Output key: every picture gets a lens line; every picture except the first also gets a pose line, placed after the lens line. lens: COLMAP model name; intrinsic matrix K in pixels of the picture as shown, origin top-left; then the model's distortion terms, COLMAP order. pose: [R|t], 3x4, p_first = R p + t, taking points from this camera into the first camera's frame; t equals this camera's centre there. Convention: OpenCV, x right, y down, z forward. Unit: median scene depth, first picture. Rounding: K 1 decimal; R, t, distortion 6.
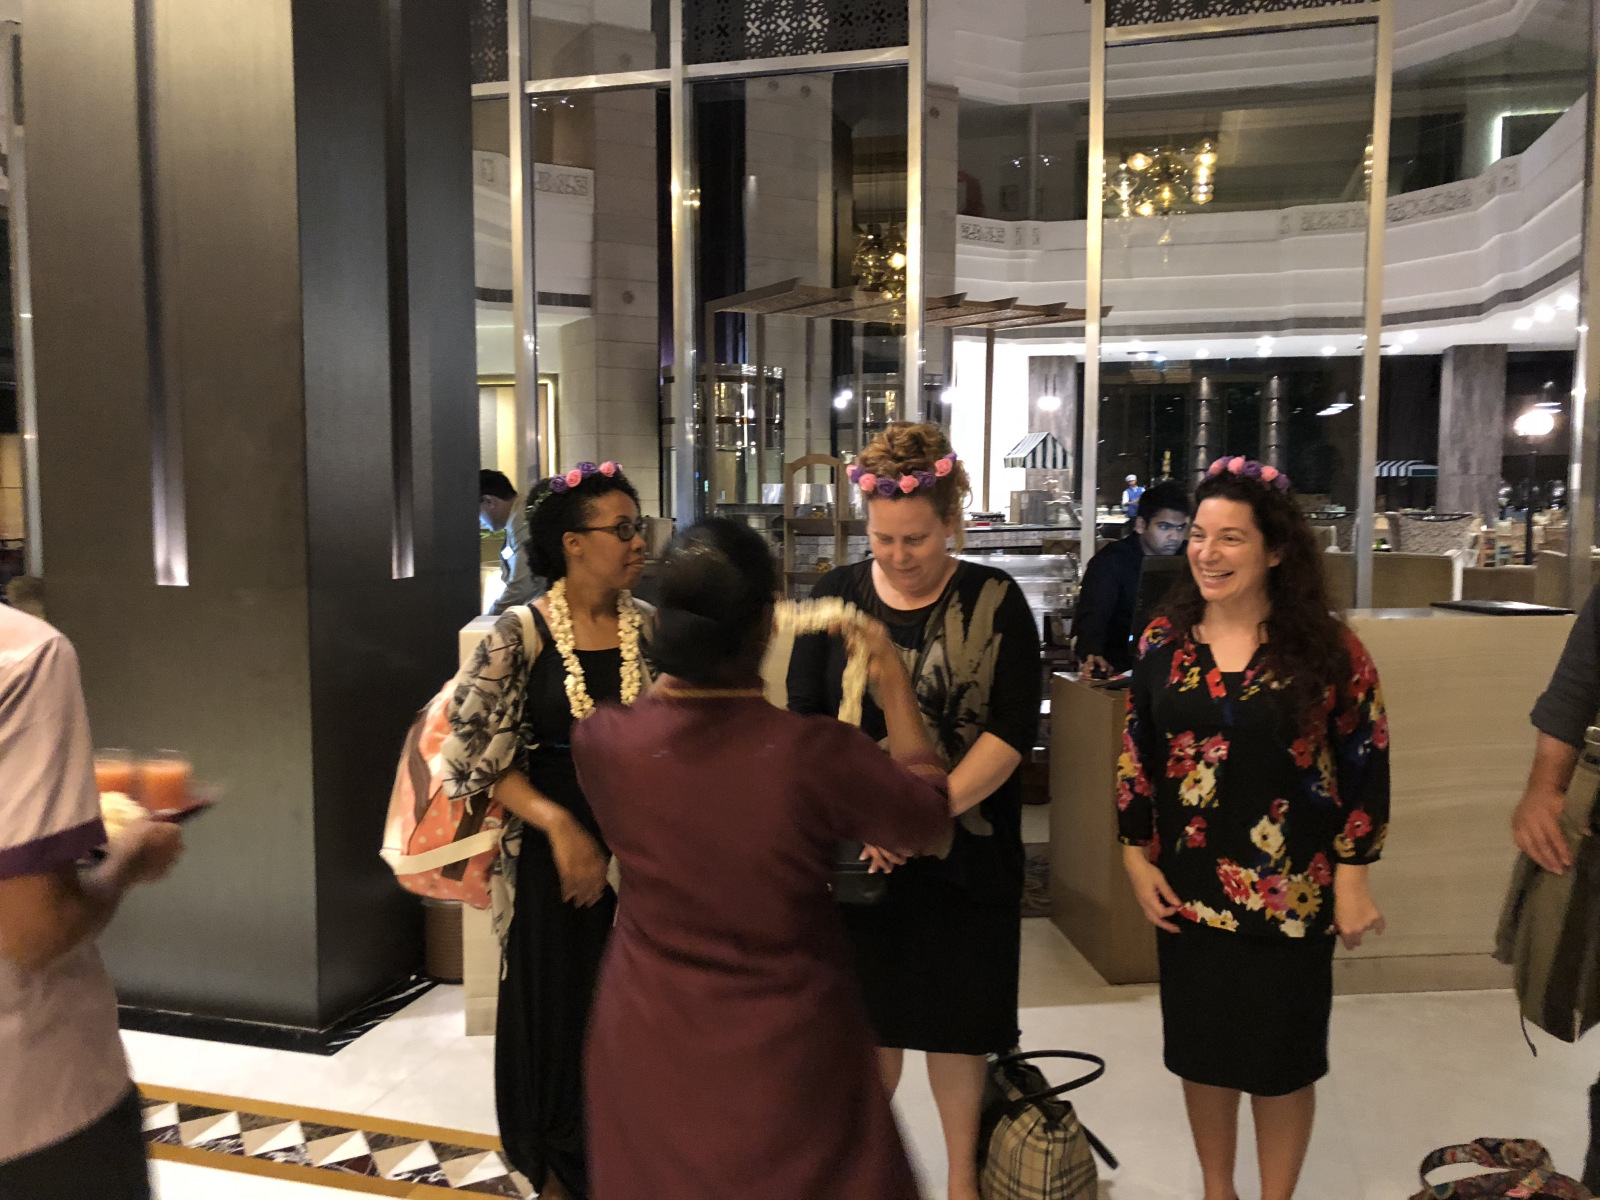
lens RADIAL K [[1305.4, 0, 811.4], [0, 1305.4, 580.8], [0, 0, 1]] dist [0.020314, -0.013259]
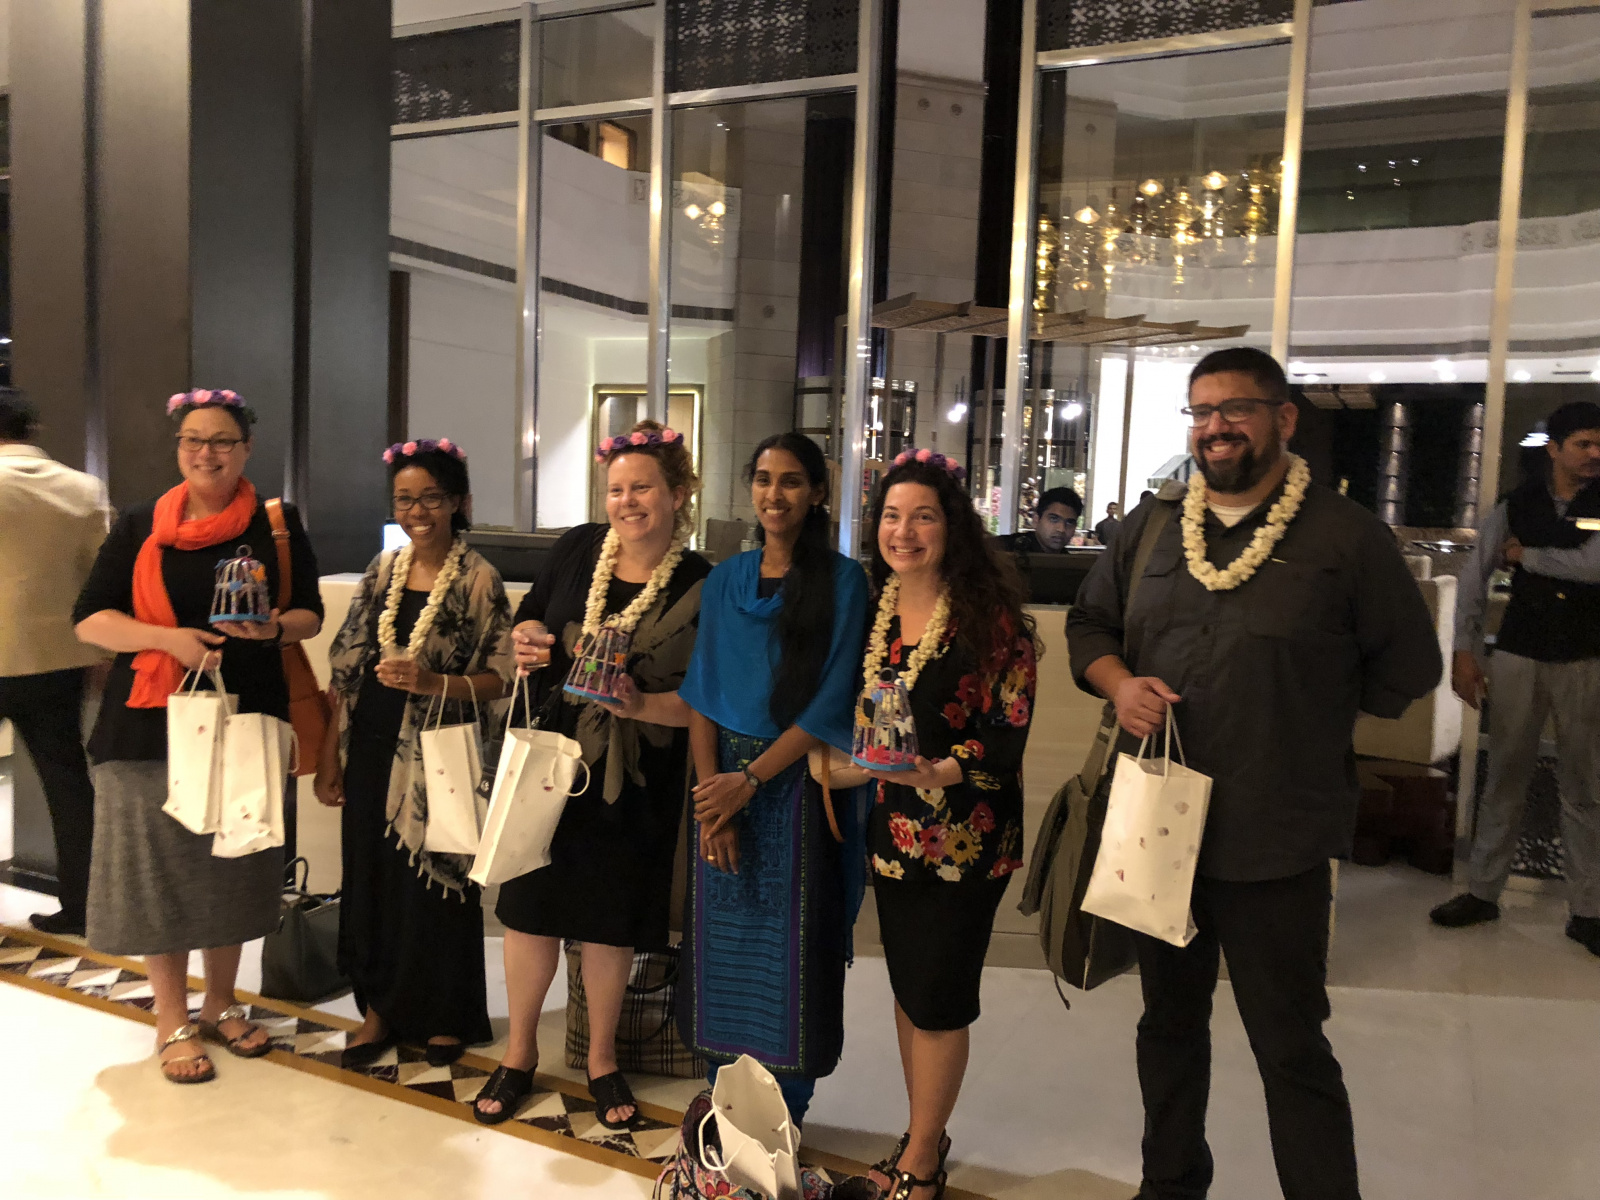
lens RADIAL K [[1305.4, 0, 788.4], [0, 1305.4, 598.3], [0, 0, 1]] dist [0.020314, -0.013259]
pose [[0.983887, 0.050279, -0.171578, 0.101444], [-0.050041, 0.998731, 0.005716, 0.006522], [0.171647, 0.002962, 0.985154, -0.025570]]
